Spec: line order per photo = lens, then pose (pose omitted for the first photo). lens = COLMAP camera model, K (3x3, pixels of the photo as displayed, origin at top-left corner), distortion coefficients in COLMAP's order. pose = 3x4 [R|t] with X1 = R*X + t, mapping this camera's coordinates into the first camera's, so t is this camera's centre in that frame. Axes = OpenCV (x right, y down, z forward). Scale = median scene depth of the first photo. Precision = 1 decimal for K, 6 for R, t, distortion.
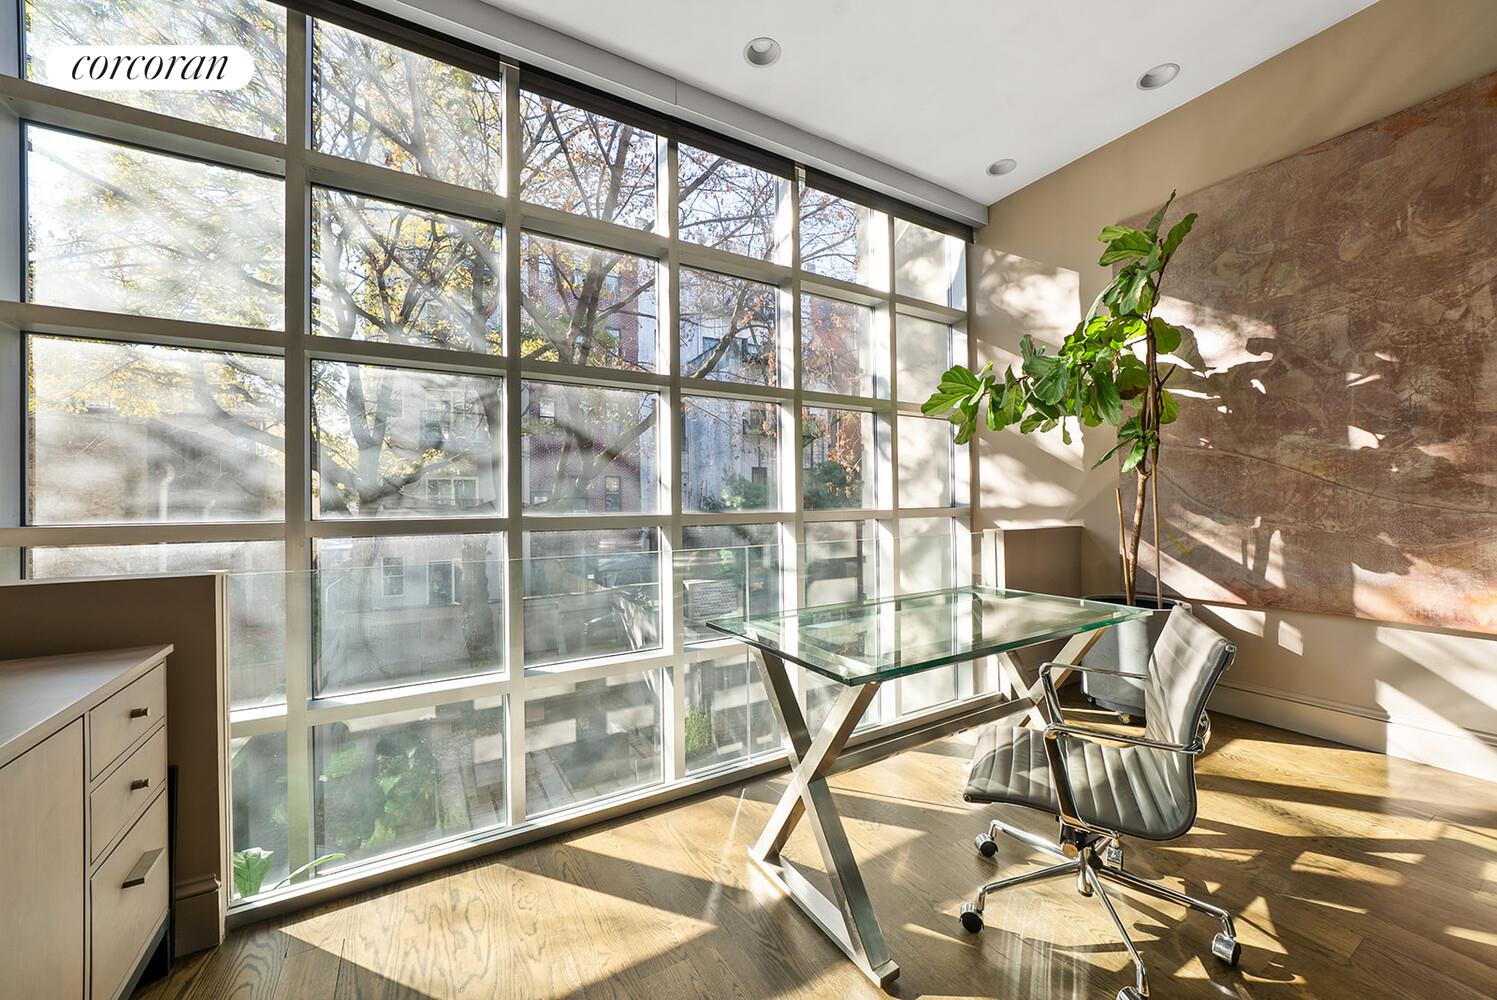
lens RADIAL K [[553.6, 0, 743.4], [0, 553.6, 501.2], [0, 0, 1]] dist [-0.014054, -0.000084]
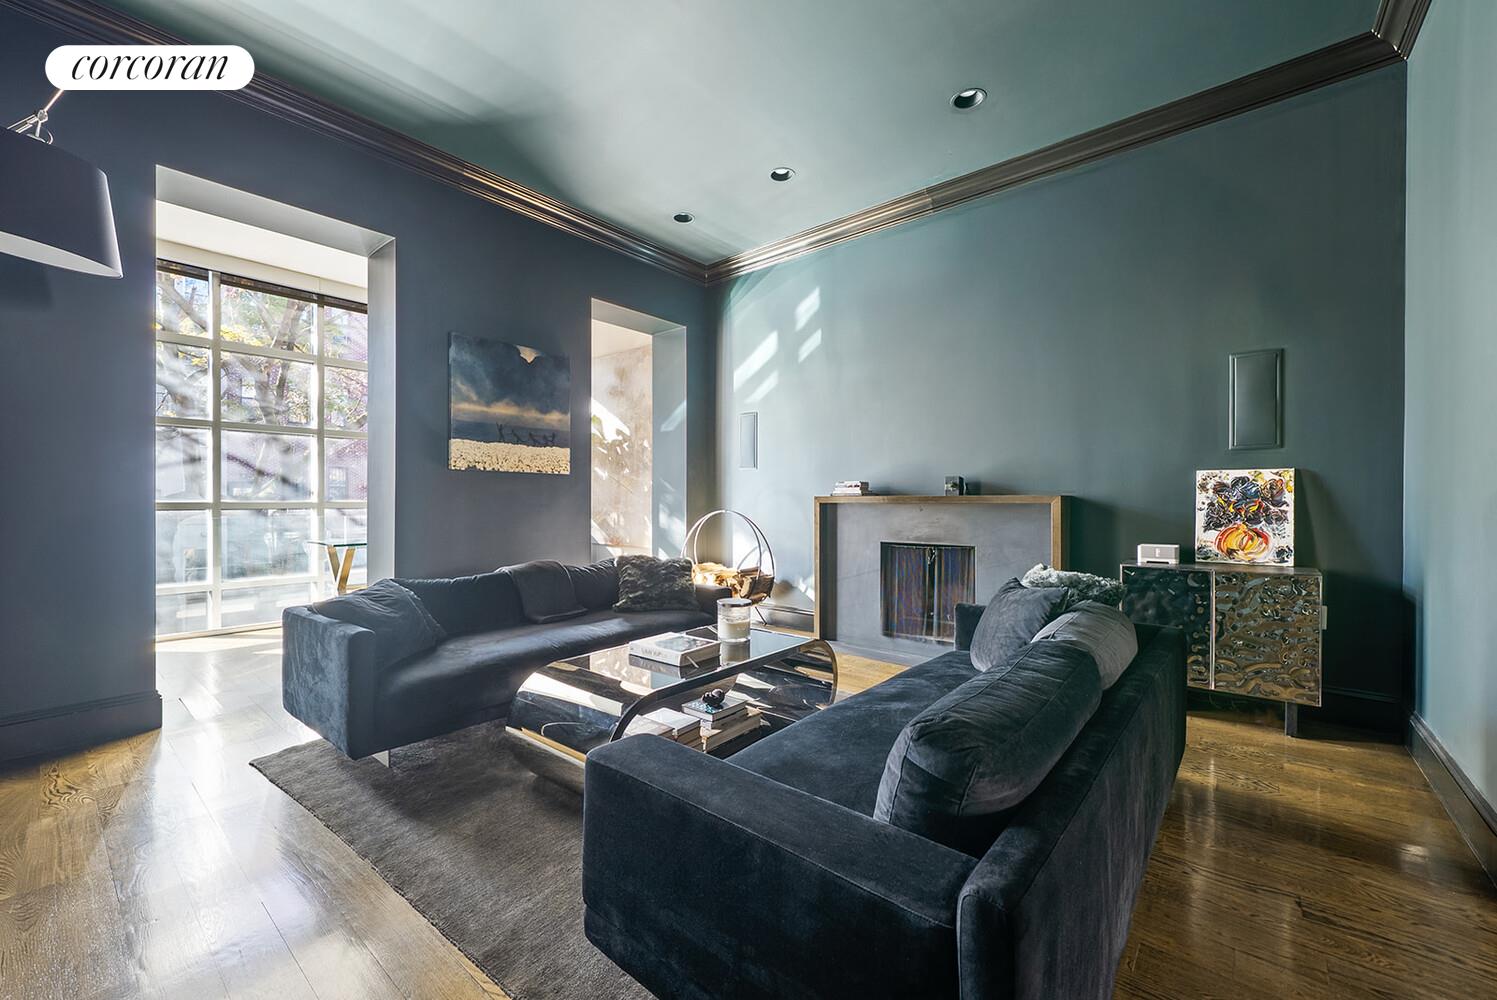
lens RADIAL K [[598.7, 0, 753.5], [0, 598.7, 504.5], [0, 0, 1]] dist [0.002685, 0.000164]
pose [[0.941337, 0.014225, 0.337168, 0.618817], [-0.020781, 0.999658, 0.015845, -0.032091], [-0.336828, -0.021922, 0.941311, -1.543735]]
